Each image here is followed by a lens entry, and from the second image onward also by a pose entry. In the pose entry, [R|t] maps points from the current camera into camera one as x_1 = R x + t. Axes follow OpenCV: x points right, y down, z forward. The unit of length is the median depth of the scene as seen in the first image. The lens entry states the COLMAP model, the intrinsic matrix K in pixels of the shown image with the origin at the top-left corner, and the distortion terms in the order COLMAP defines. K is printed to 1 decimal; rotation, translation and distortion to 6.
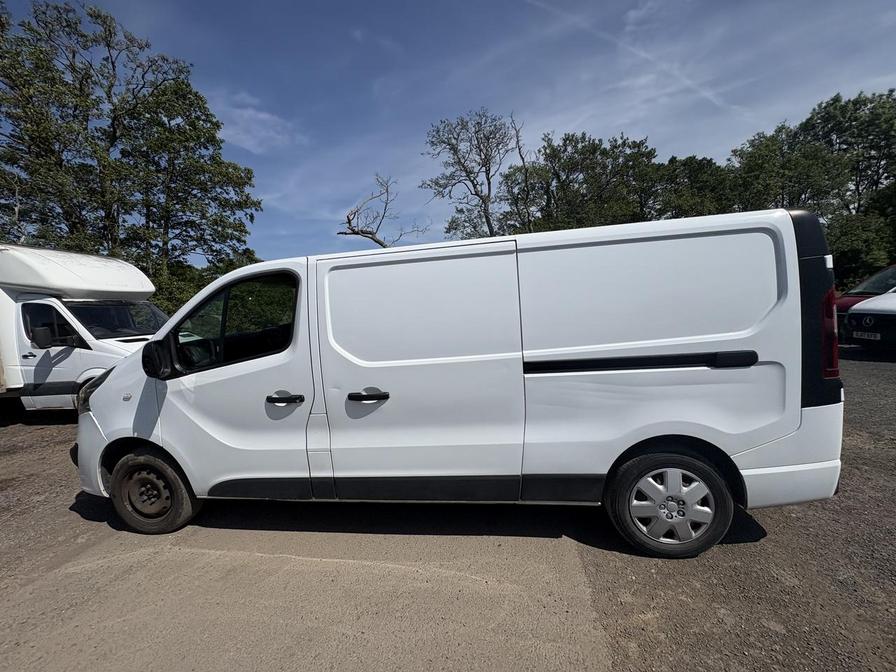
lens RADIAL K [[356.3, 0, 449.0], [0, 356.3, 335.1], [0, 0, 1]] dist [0.000505, 0.000289]
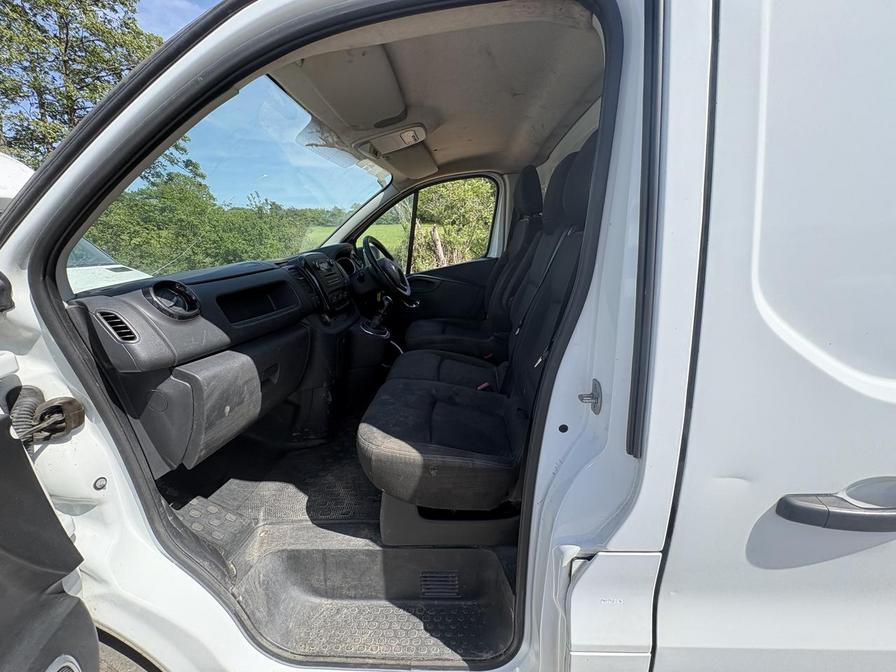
lens RADIAL K [[356.3, 0, 449.0], [0, 356.3, 335.1], [0, 0, 1]] dist [0.000505, 0.000289]
pose [[0.995279, -0.007189, 0.096783, -0.210830], [-0.009684, 0.984918, 0.172753, 0.000494], [-0.096566, -0.172875, 0.980199, 0.296320]]
